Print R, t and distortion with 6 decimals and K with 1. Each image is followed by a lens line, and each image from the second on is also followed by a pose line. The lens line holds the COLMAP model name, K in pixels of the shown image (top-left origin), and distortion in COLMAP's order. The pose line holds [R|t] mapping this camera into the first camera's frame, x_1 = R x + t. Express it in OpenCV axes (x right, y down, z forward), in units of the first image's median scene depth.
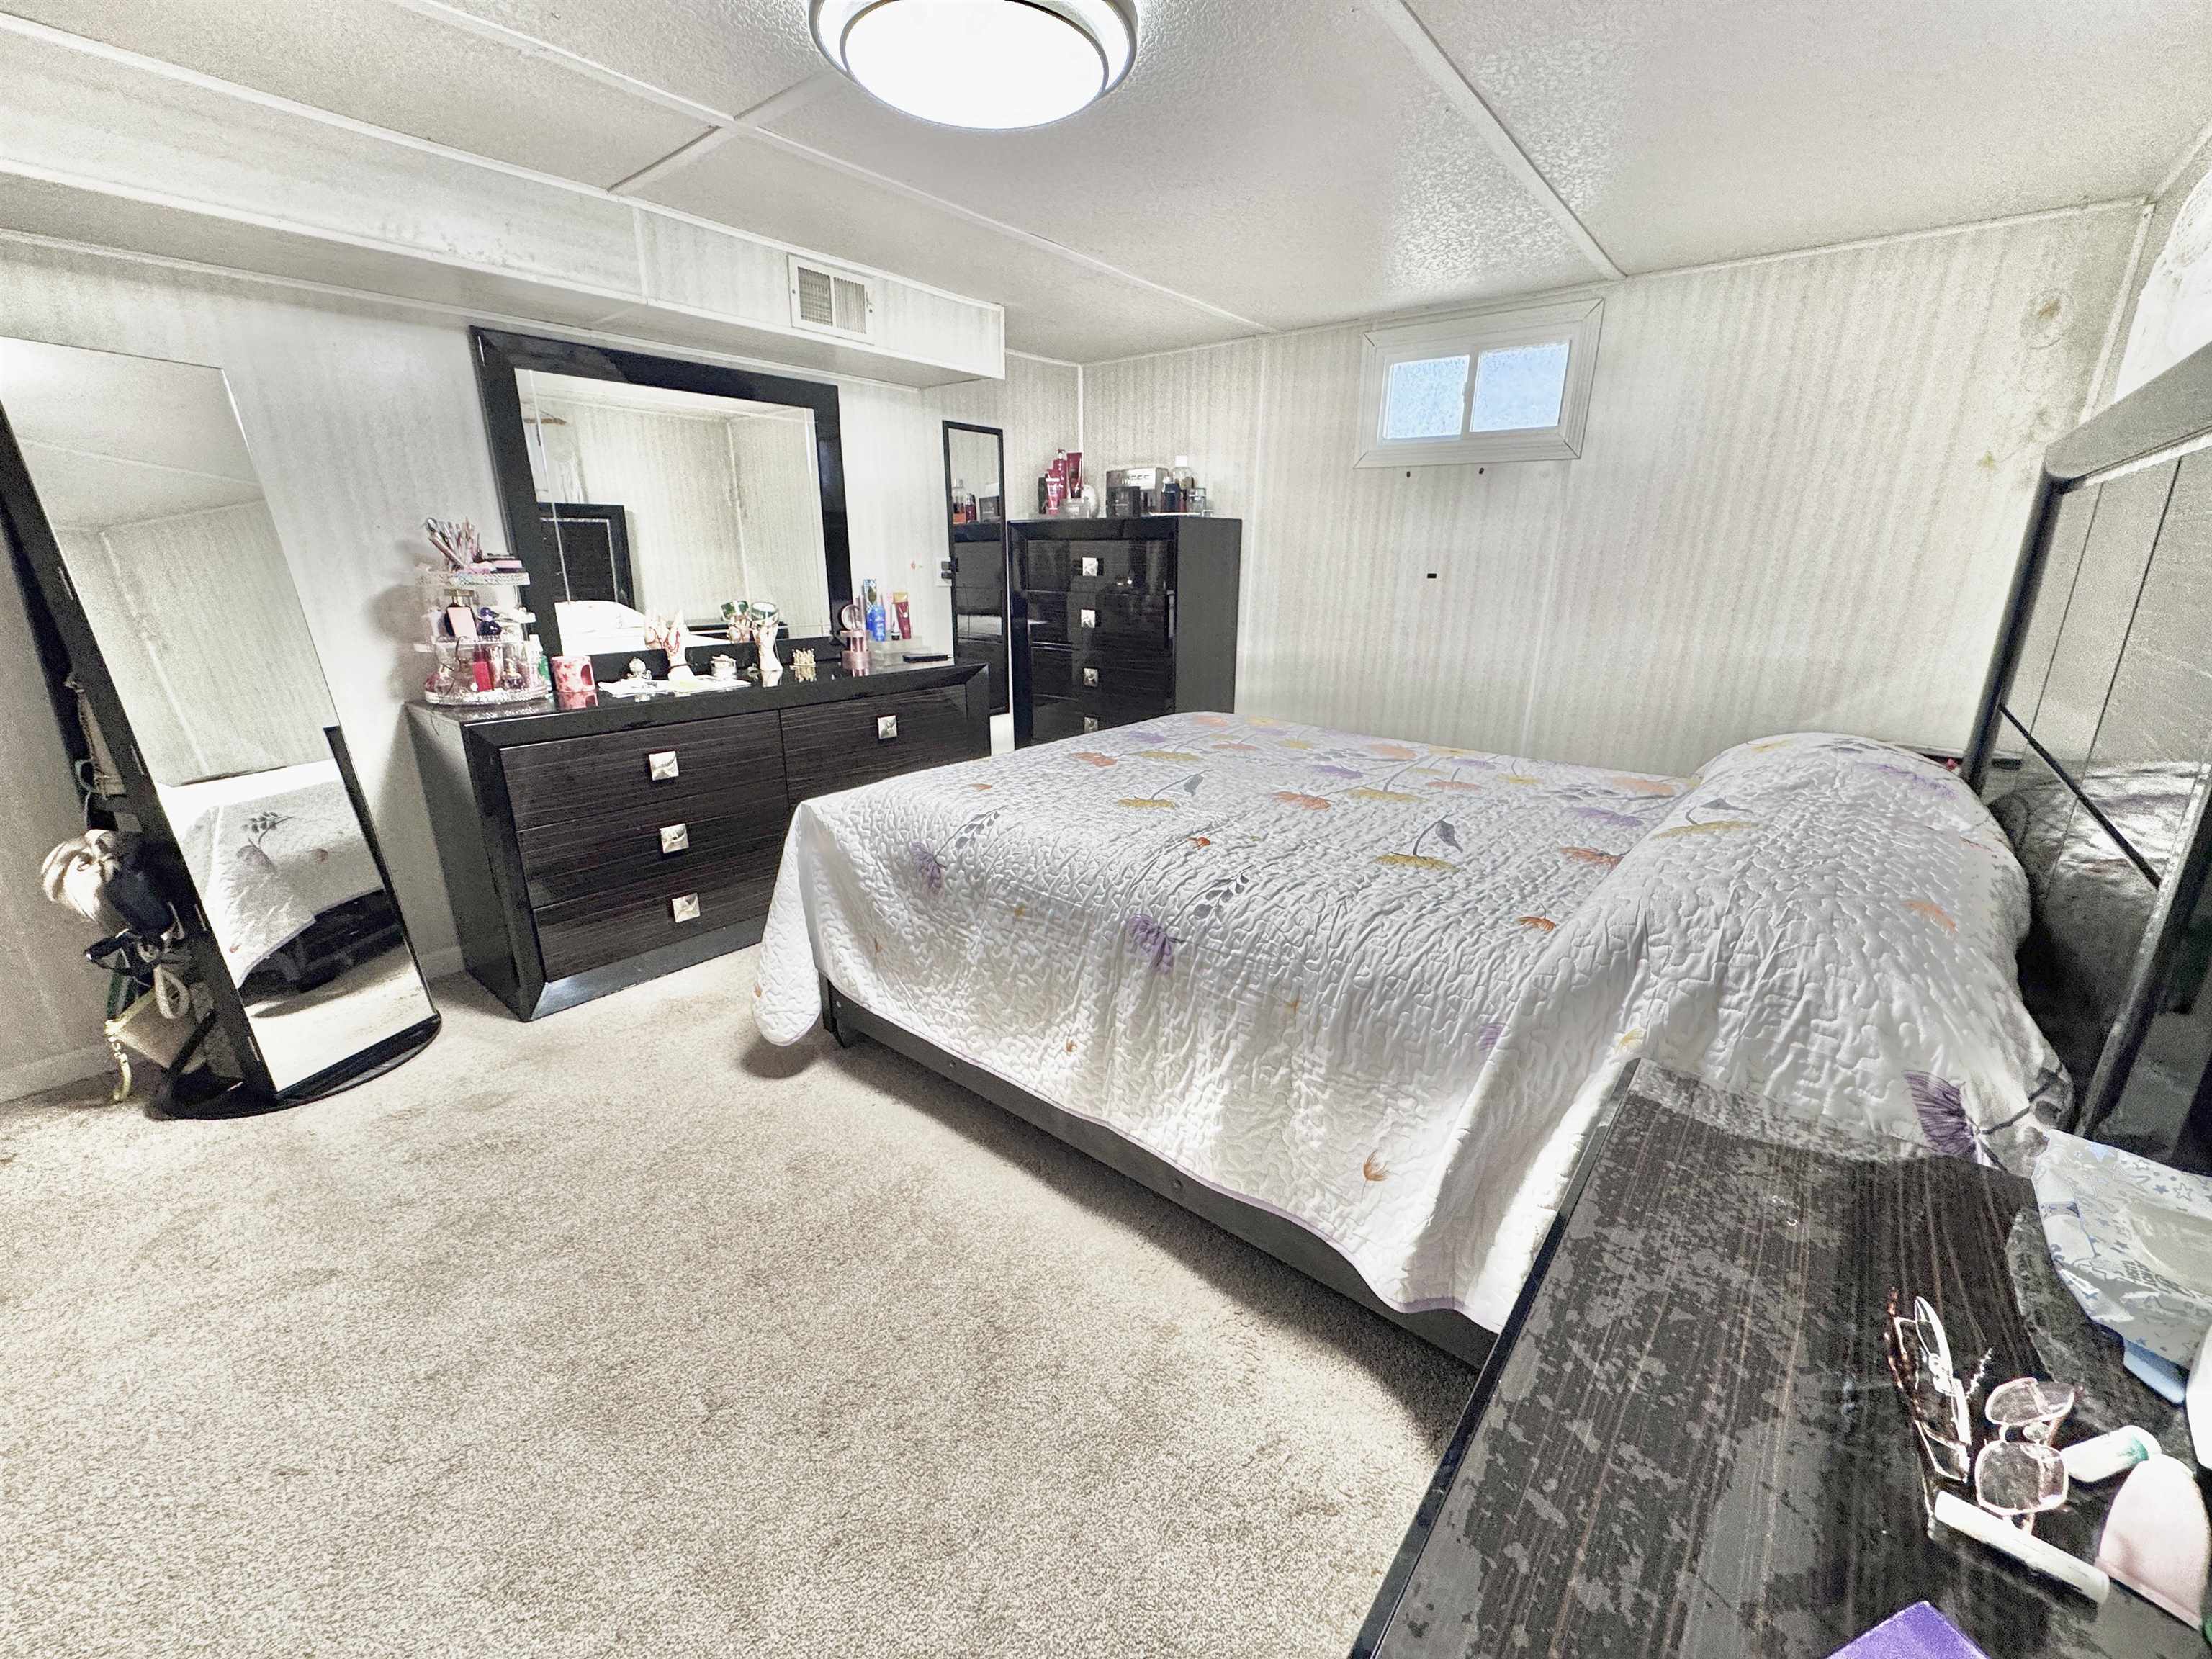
lens RADIAL K [[881.4, 0, 1098.6], [0, 881.4, 822.6], [0, 0, 1]] dist [-0.002875, 0.000545]
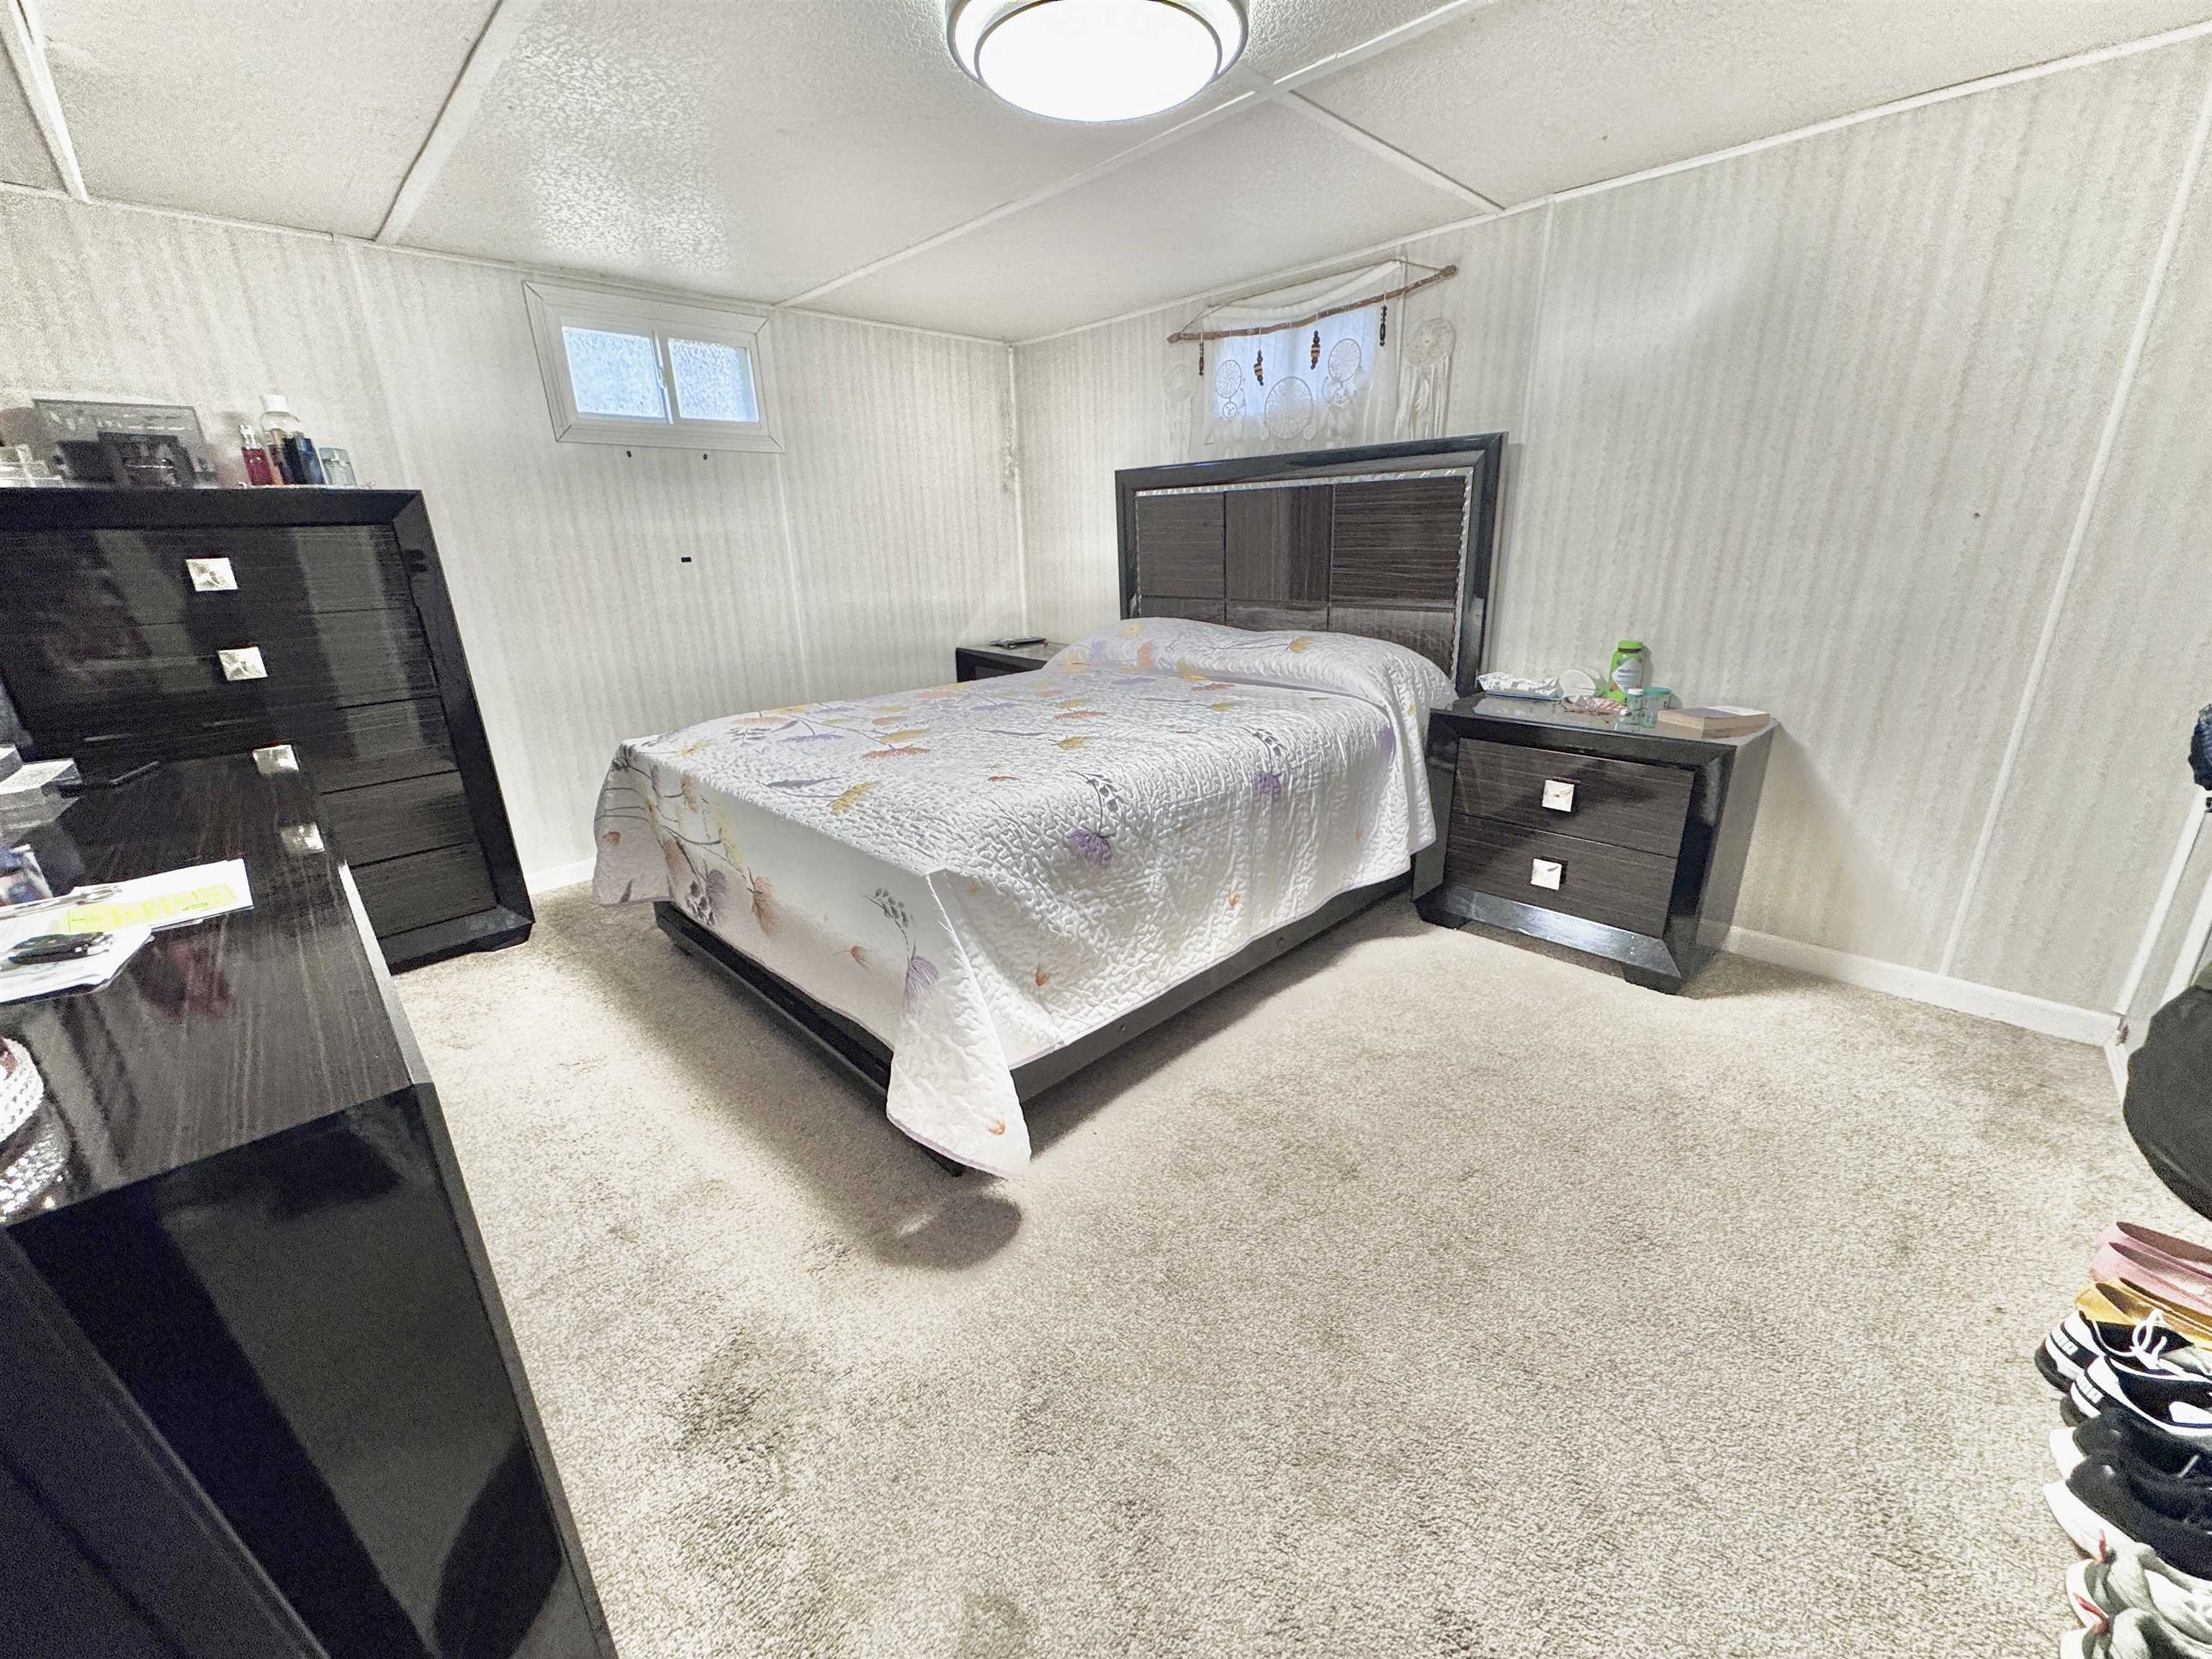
lens RADIAL K [[881.4, 0, 1099.0], [0, 881.4, 827.7], [0, 0, 1]] dist [-0.002875, 0.000545]
pose [[0.101537, -0.317171, 0.942917, -1.011863], [0.311658, 0.910246, 0.272621, -0.213019], [-0.944754, 0.266186, 0.191272, 0.737011]]
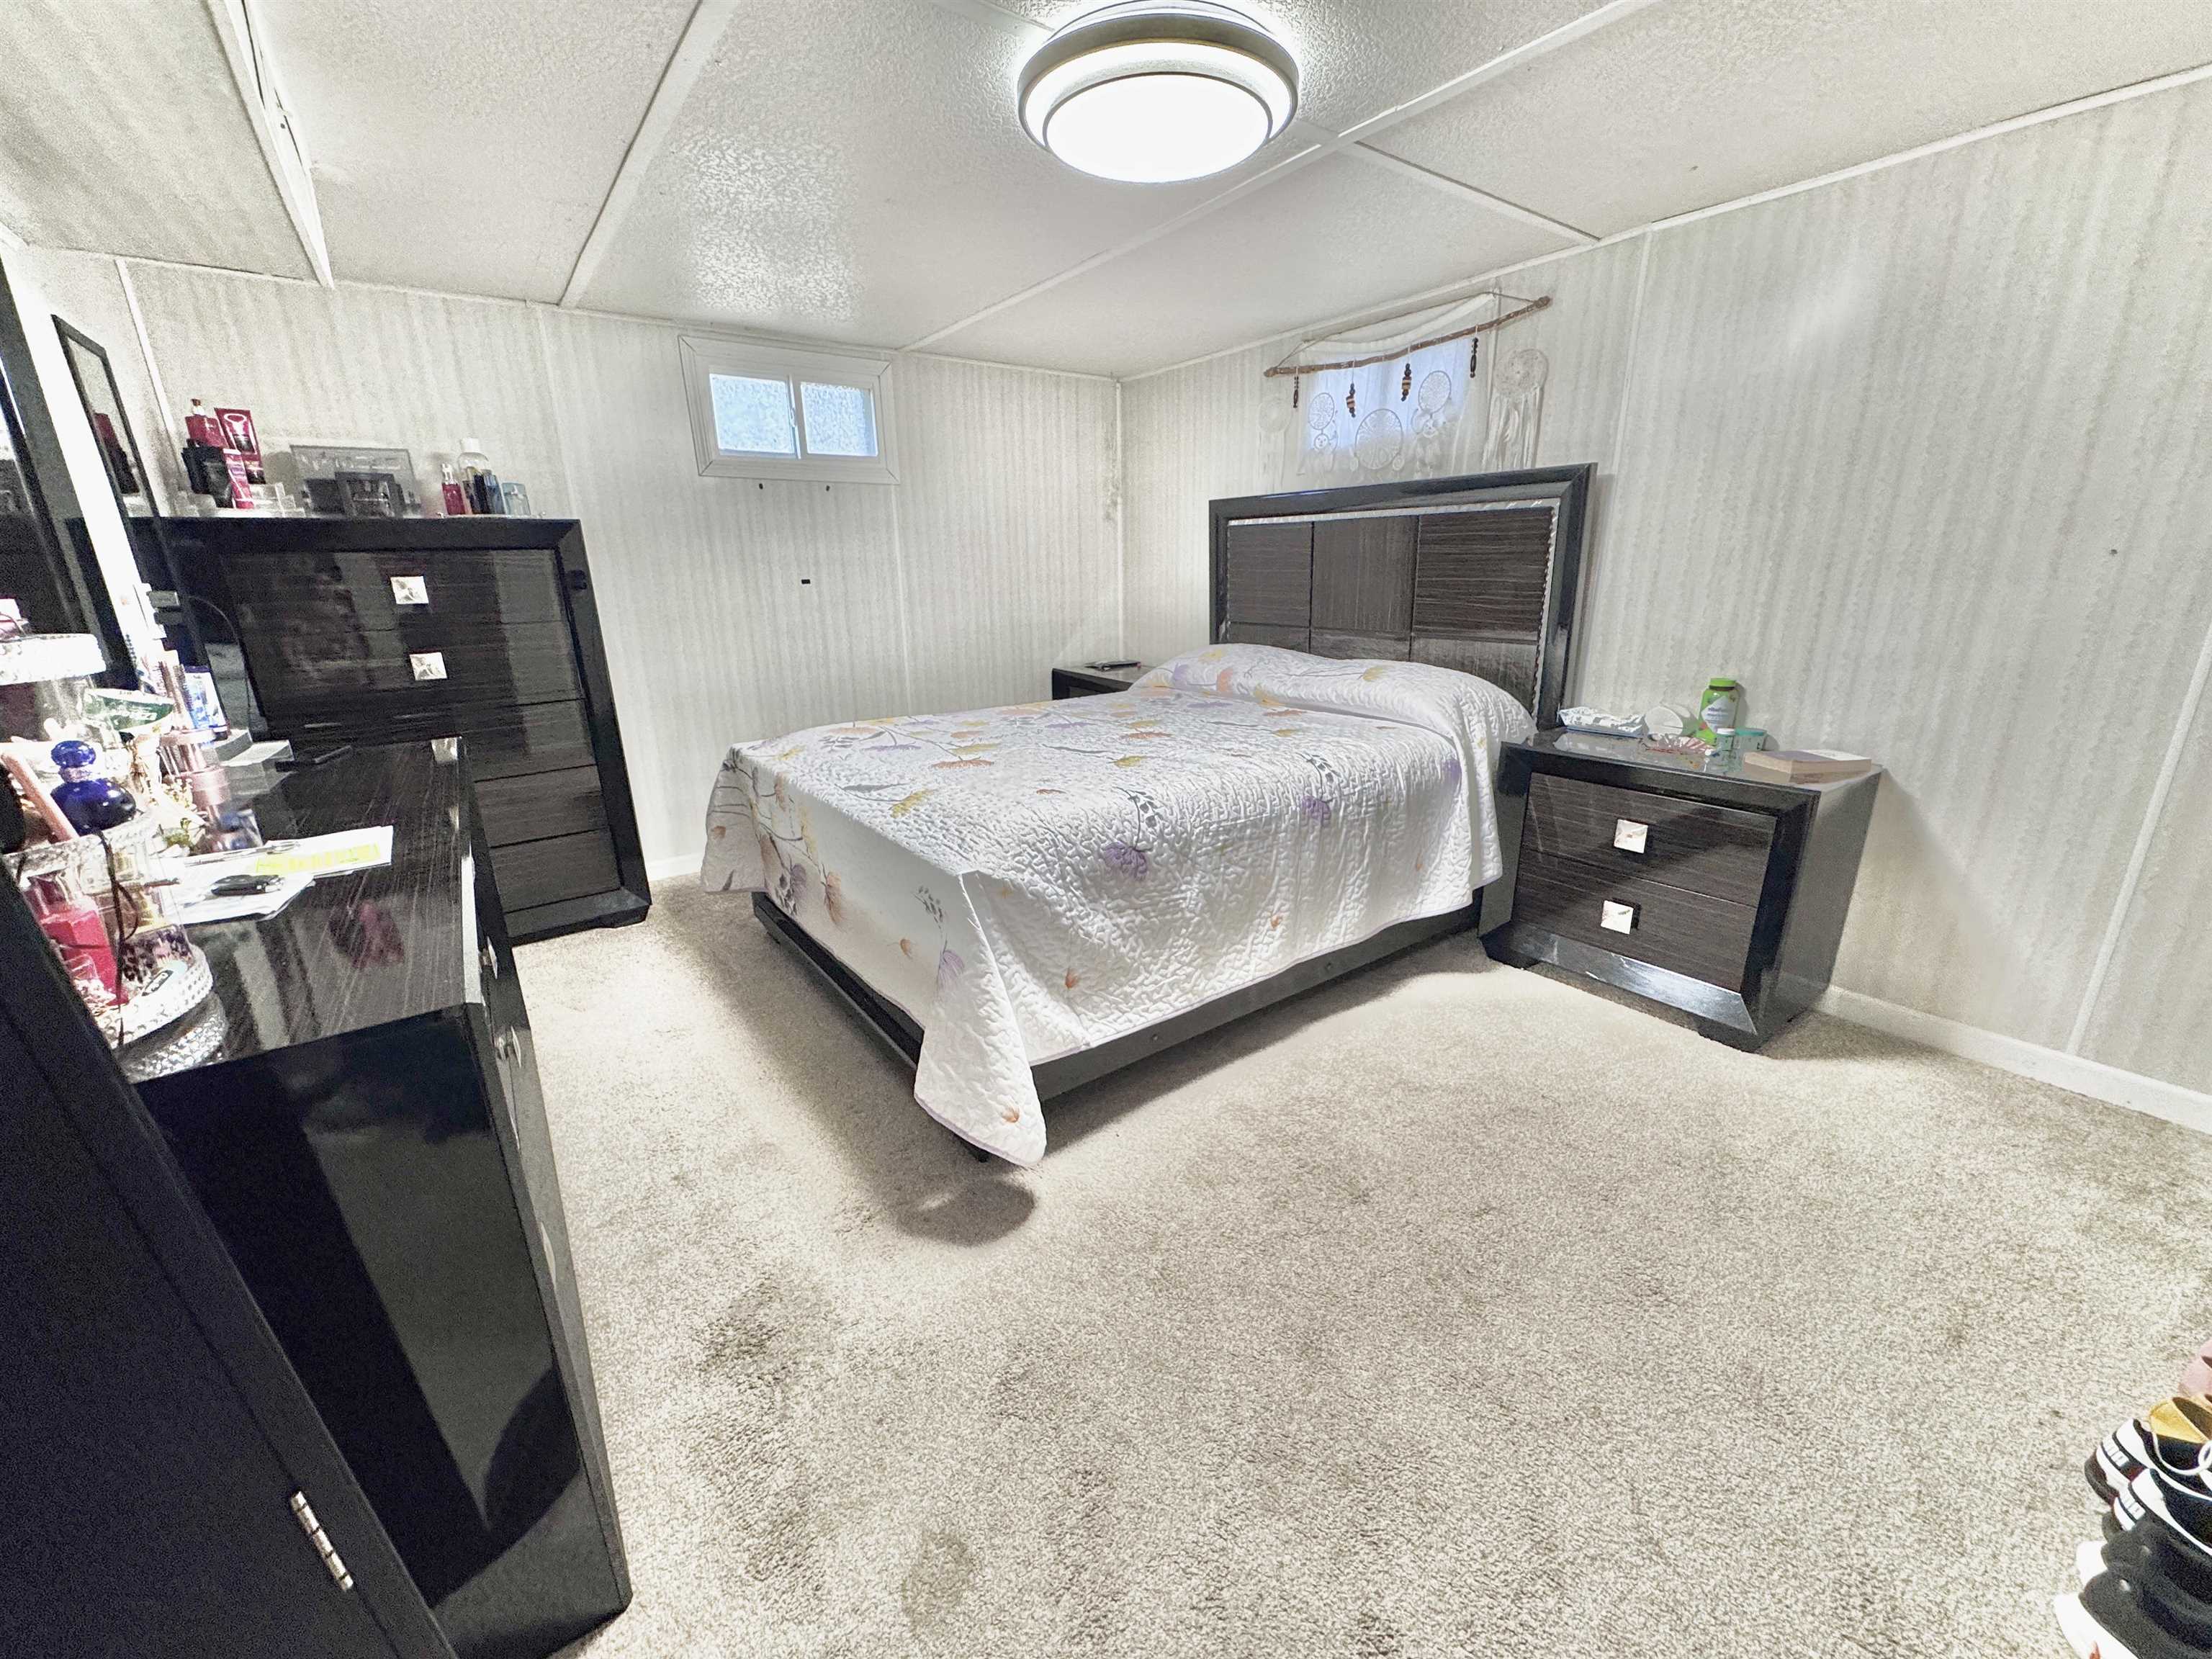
lens RADIAL K [[881.4, 0, 1096.1], [0, 881.4, 826.5], [0, 0, 1]] dist [-0.002875, 0.000545]
pose [[0.243195, -0.283447, 0.927639, -1.043752], [0.296755, 0.932237, 0.207053, -0.190899], [-0.923468, 0.224927, 0.310830, 0.651666]]
